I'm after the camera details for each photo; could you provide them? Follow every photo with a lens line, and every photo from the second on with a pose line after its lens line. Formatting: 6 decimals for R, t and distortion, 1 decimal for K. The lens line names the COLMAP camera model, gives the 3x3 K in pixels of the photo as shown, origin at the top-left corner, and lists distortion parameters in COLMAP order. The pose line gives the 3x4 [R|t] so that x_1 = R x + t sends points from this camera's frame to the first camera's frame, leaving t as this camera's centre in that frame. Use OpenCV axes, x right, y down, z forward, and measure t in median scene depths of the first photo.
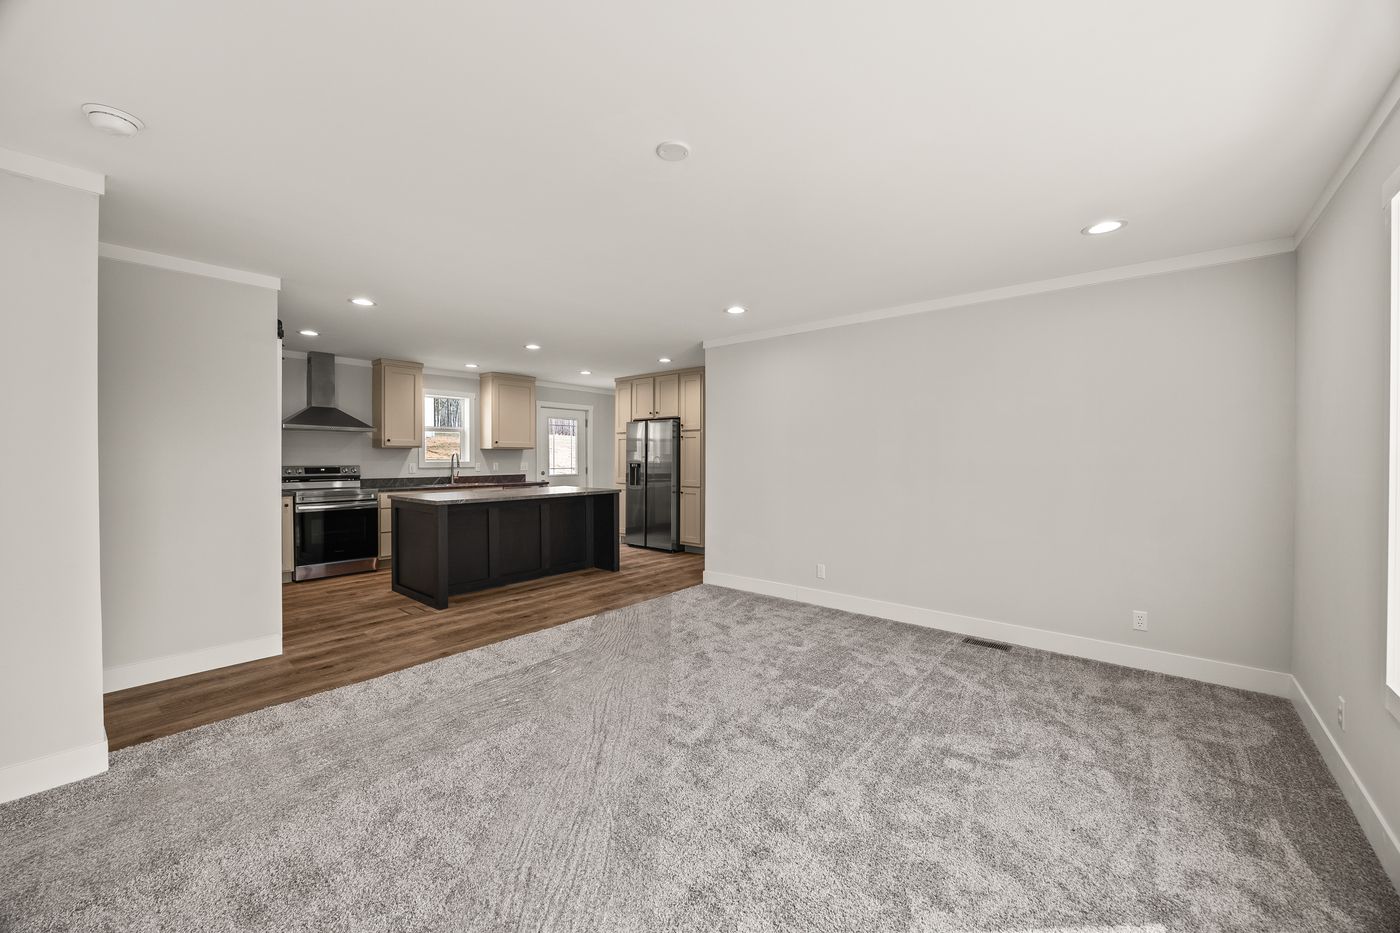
lens RADIAL K [[532.5, 0, 699.6], [0, 532.5, 462.1], [0, 0, 1]] dist [-0.000617, 0.000950]
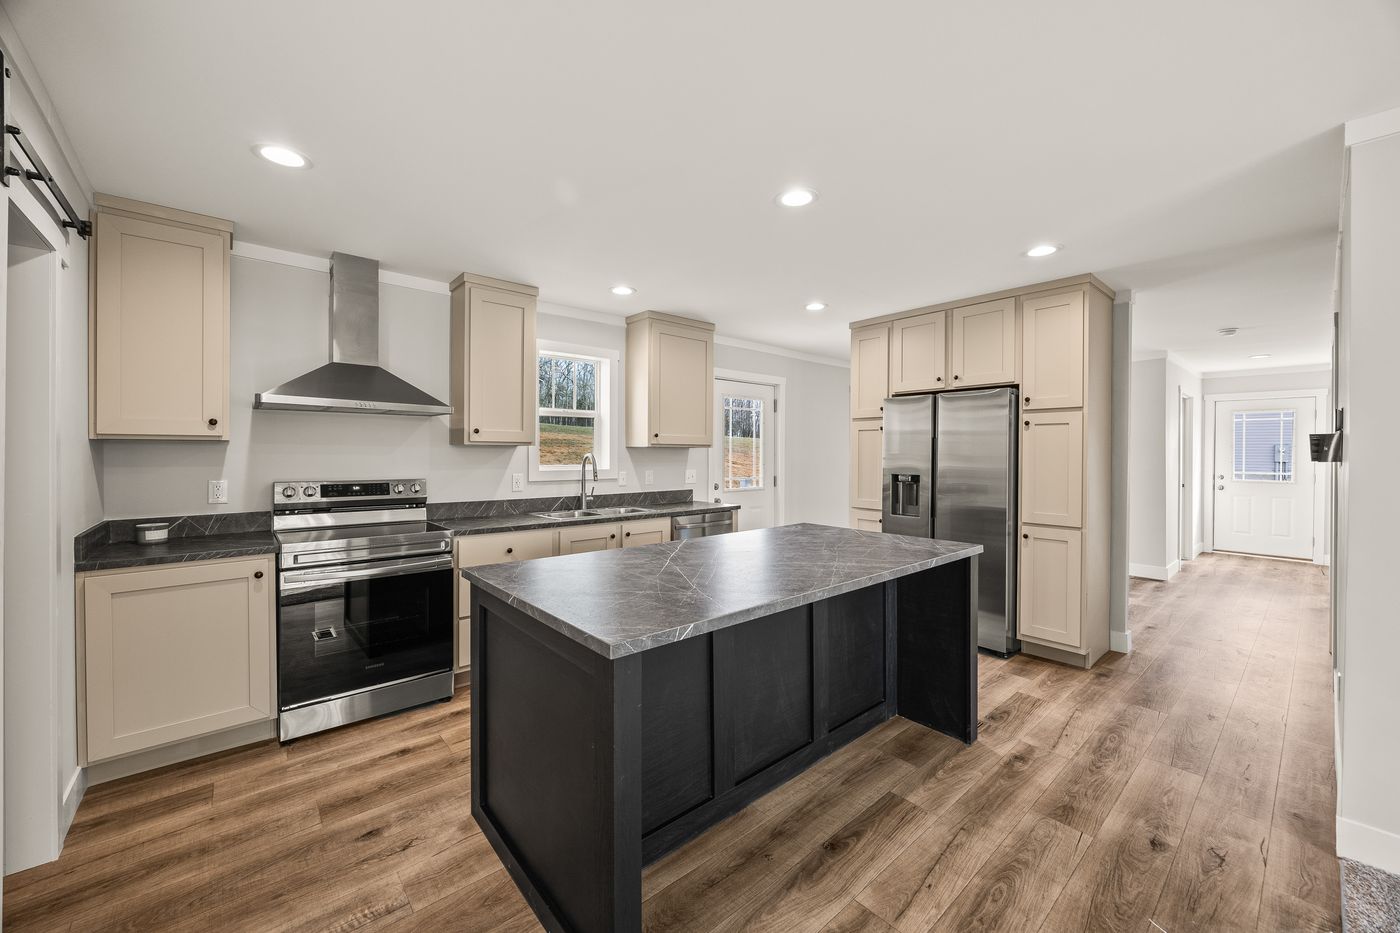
lens RADIAL K [[532.5, 0, 688.9], [0, 532.5, 456.4], [0, 0, 1]] dist [-0.000617, 0.000950]
pose [[0.984521, 0.004399, -0.175209, -0.275750], [-0.005050, 0.999982, -0.003273, -0.014710], [0.175192, 0.004107, 0.984526, 0.500457]]
